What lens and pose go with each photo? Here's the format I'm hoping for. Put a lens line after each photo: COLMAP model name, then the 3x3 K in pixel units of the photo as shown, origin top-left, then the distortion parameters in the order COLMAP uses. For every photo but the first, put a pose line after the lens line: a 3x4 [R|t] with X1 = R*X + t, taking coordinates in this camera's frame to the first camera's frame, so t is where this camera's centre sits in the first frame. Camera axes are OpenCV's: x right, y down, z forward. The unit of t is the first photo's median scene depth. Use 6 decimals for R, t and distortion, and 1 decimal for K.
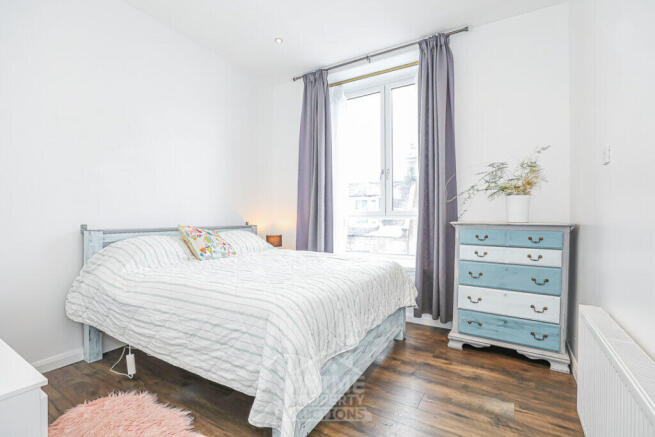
lens RADIAL K [[299.3, 0, 327.5], [0, 299.3, 218.5], [0, 0, 1]] dist [-0.024416, 0.000072]
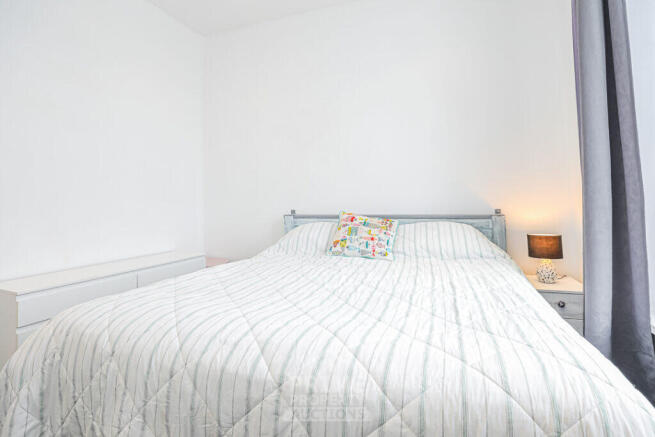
lens RADIAL K [[299.3, 0, 327.5], [0, 299.3, 218.5], [0, 0, 1]] dist [-0.024416, 0.000072]
pose [[0.219541, 0.044188, -0.974602, 0.349324], [0.007084, 0.998875, 0.046884, 0.000656], [0.975577, -0.017197, 0.218981, 0.753402]]
